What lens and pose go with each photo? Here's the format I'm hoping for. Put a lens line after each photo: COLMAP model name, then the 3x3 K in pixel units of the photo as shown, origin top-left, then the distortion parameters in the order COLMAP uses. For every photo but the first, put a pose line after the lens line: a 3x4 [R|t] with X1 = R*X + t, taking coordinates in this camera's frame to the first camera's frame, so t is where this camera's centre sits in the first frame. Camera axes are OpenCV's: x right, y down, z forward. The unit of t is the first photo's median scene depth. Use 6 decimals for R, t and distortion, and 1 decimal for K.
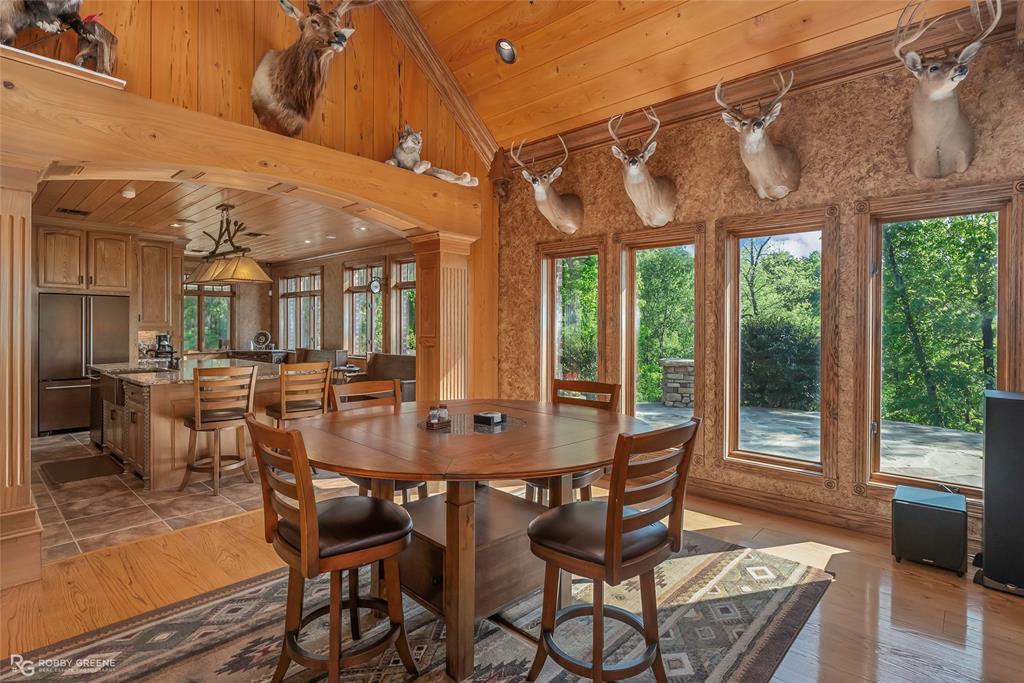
lens RADIAL K [[519.8, 0, 511.2], [0, 519.8, 331.3], [0, 0, 1]] dist [0.004032, 0.001061]
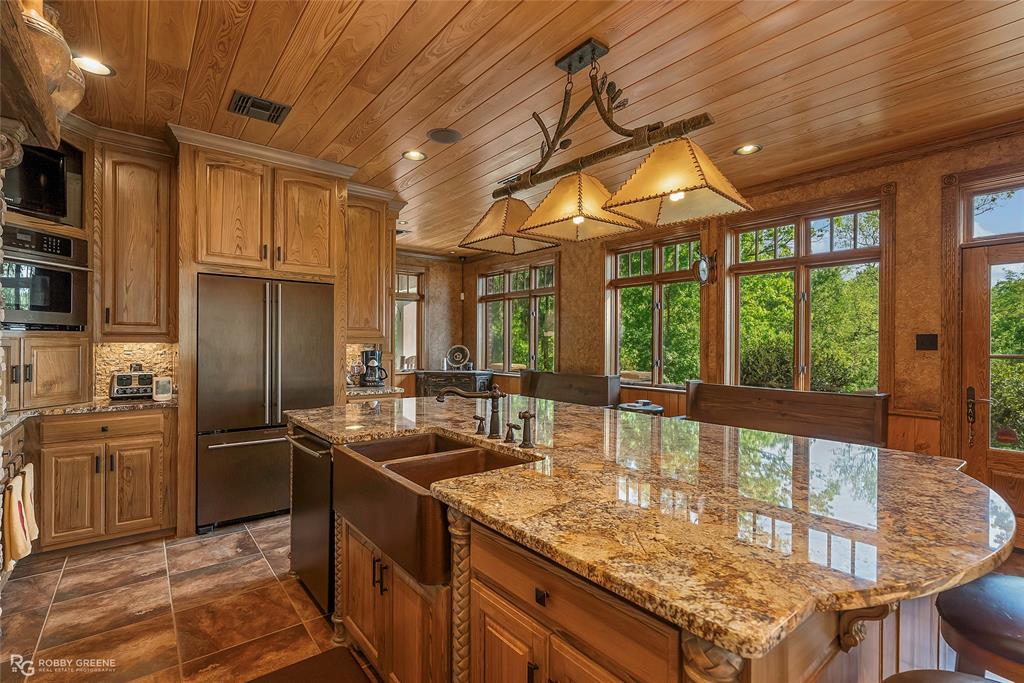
lens RADIAL K [[471.3, 0, 512.9], [0, 471.3, 347.0], [0, 0, 1]] dist [-0.008583, 0.000059]
pose [[0.988994, 0.003409, -0.147919, -0.414913], [-0.003327, 0.999994, 0.000802, 0.001565], [0.147921, -0.000301, 0.988999, 0.462226]]
